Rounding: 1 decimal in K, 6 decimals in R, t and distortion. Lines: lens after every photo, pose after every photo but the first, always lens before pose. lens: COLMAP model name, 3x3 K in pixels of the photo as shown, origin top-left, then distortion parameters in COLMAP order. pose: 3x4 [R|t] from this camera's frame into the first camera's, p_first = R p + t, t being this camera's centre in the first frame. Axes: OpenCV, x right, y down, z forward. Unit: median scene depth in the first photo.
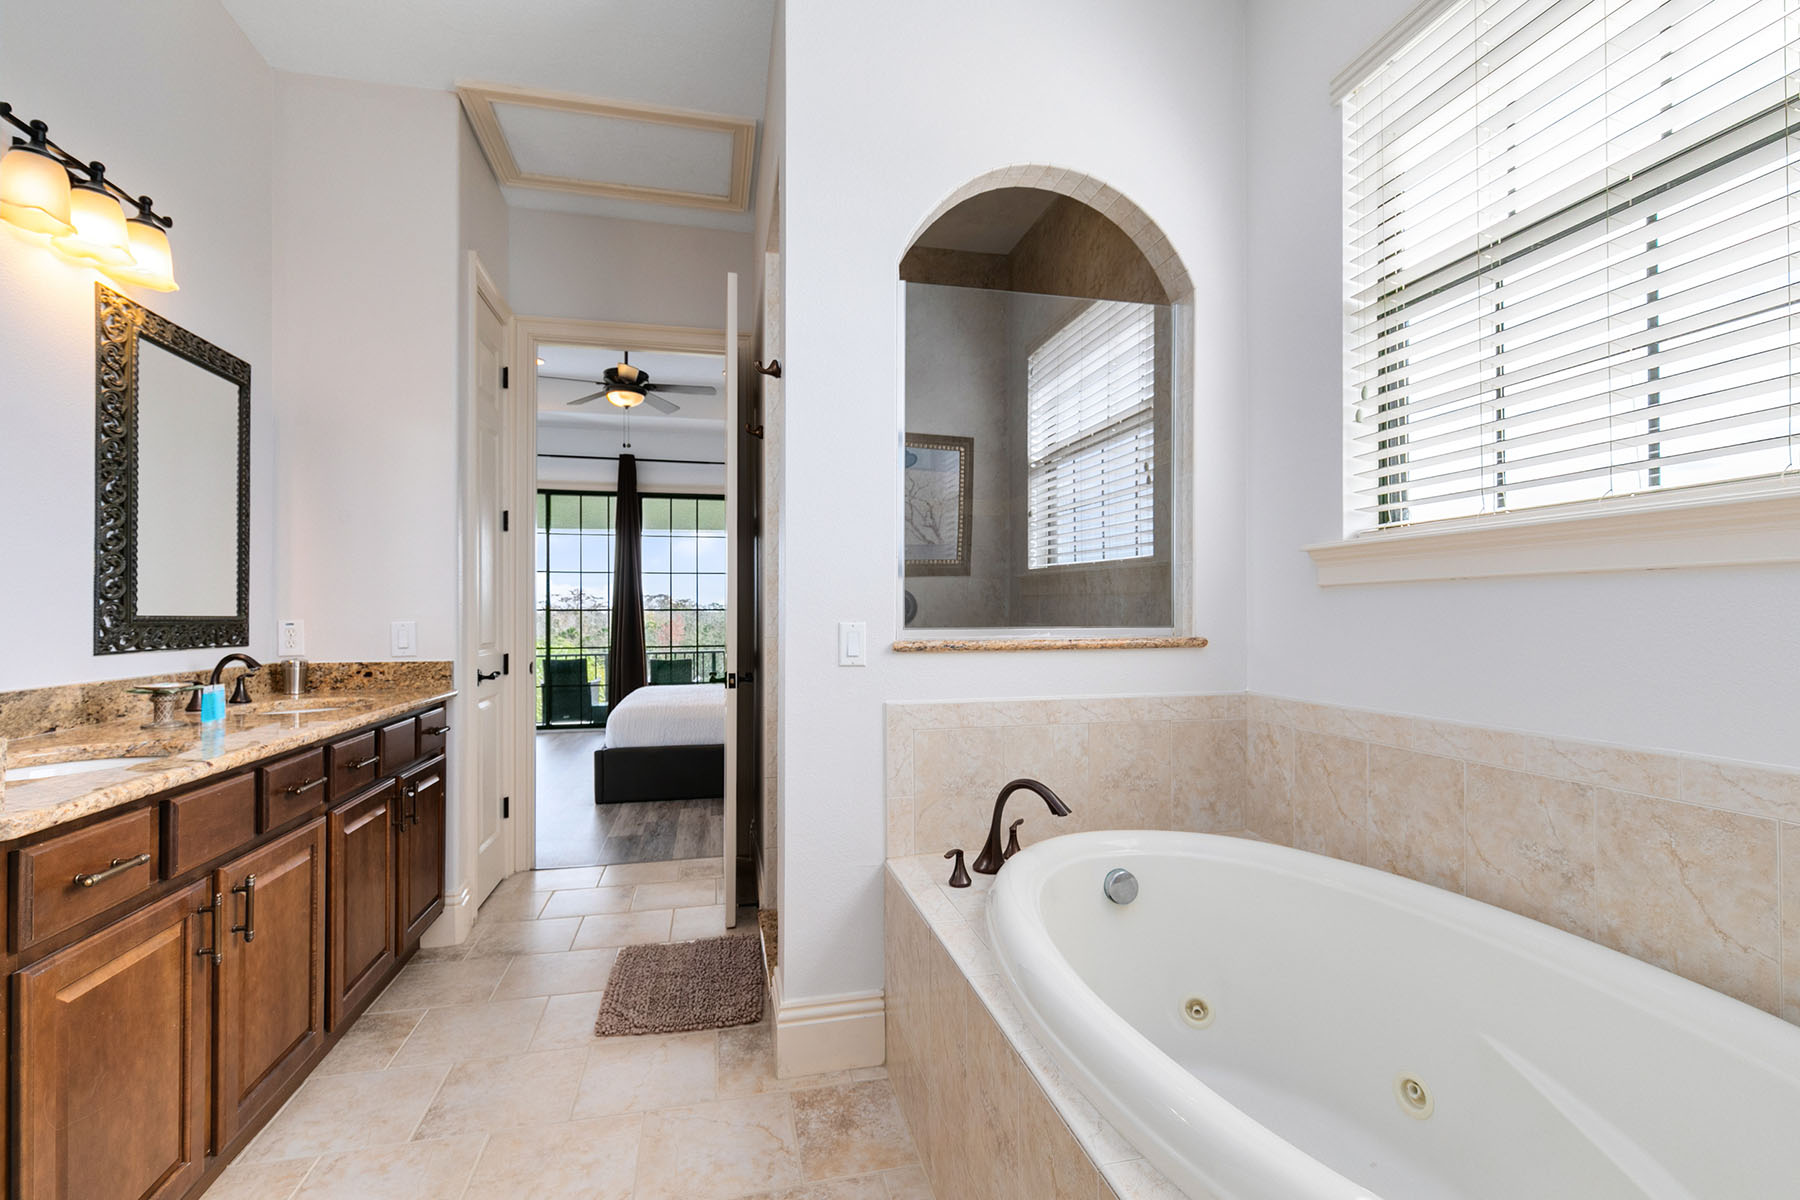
lens RADIAL K [[804.2, 0, 901.1], [0, 804.2, 605.3], [0, 0, 1]] dist [-0.000751, -0.000188]
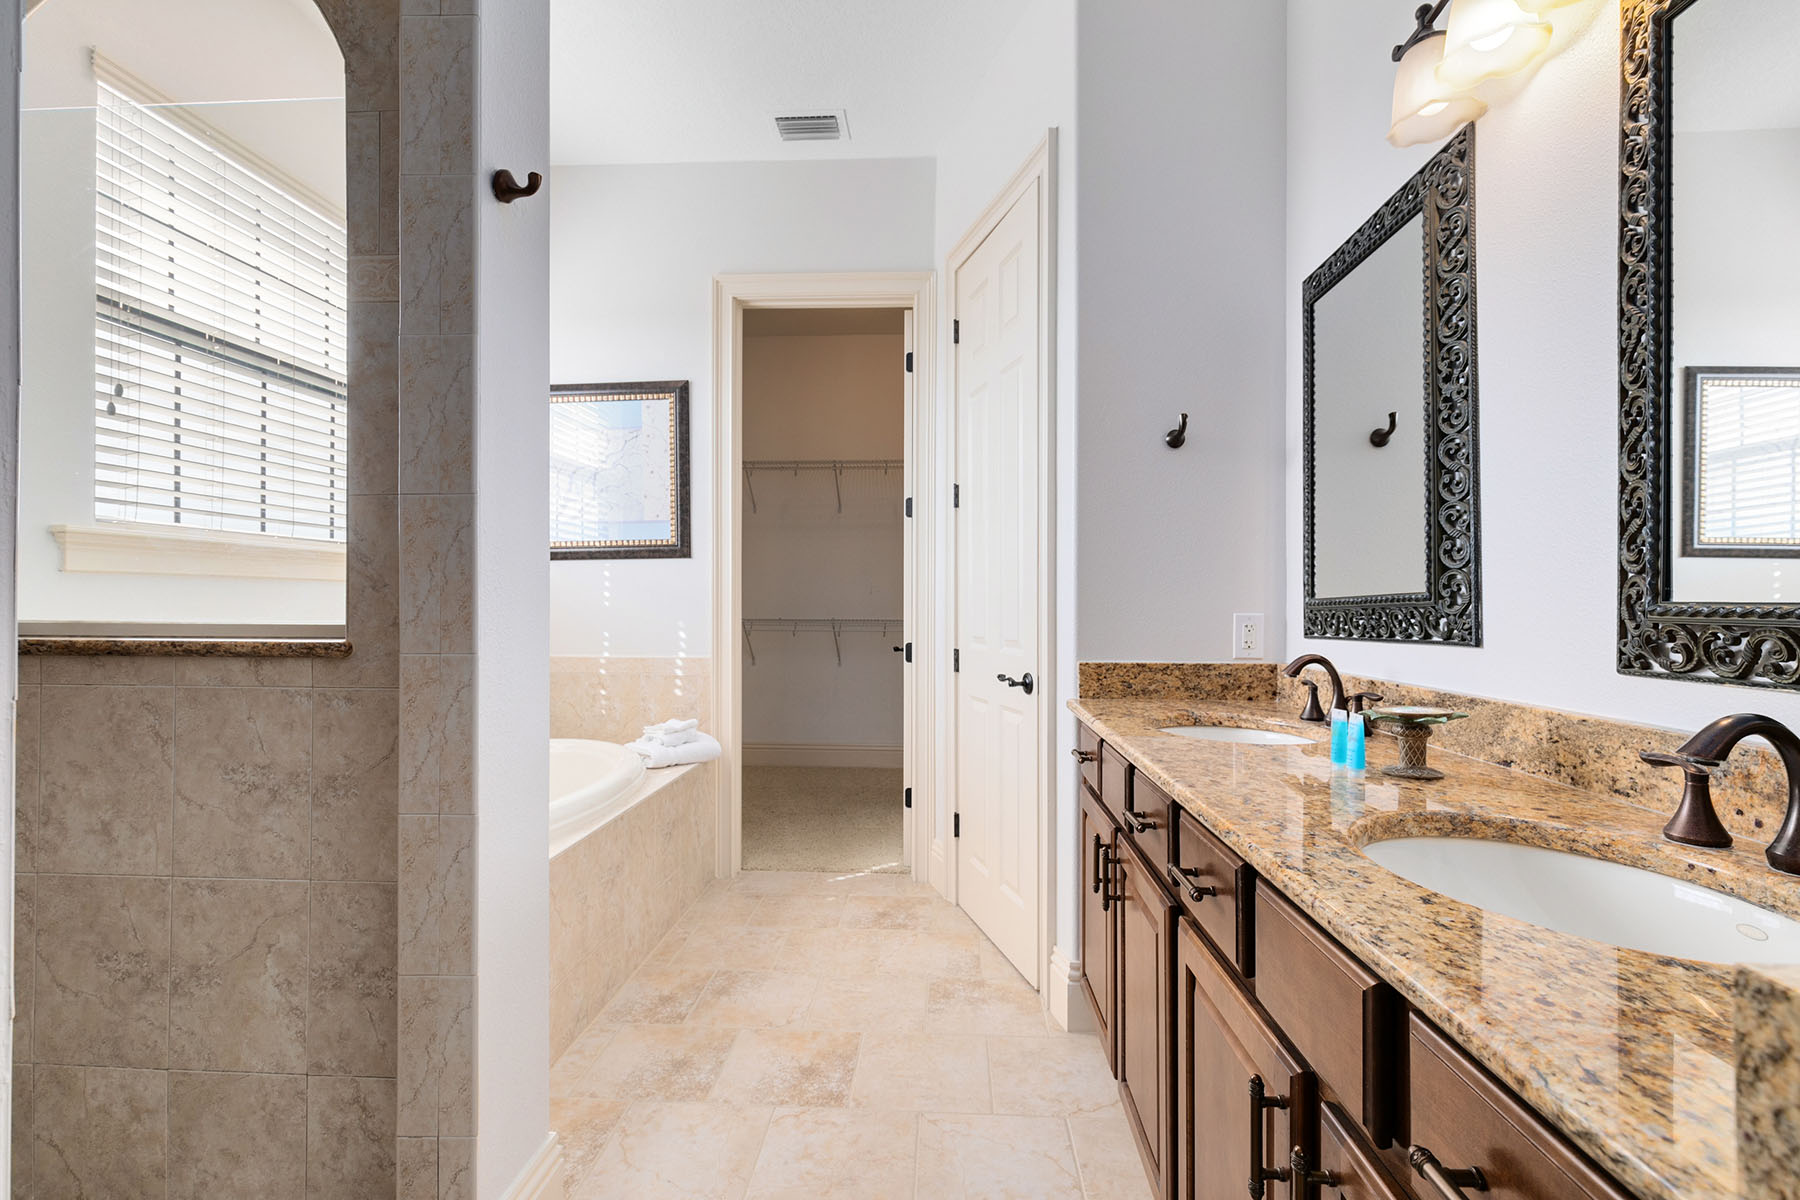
lens RADIAL K [[804.2, 0, 901.1], [0, 804.2, 605.3], [0, 0, 1]] dist [-0.000751, -0.000188]
pose [[-0.959701, 0.001986, 0.281015, -0.746001], [-0.000081, 0.999973, -0.007344, 0.020753], [-0.281022, -0.007070, -0.959675, 1.835774]]
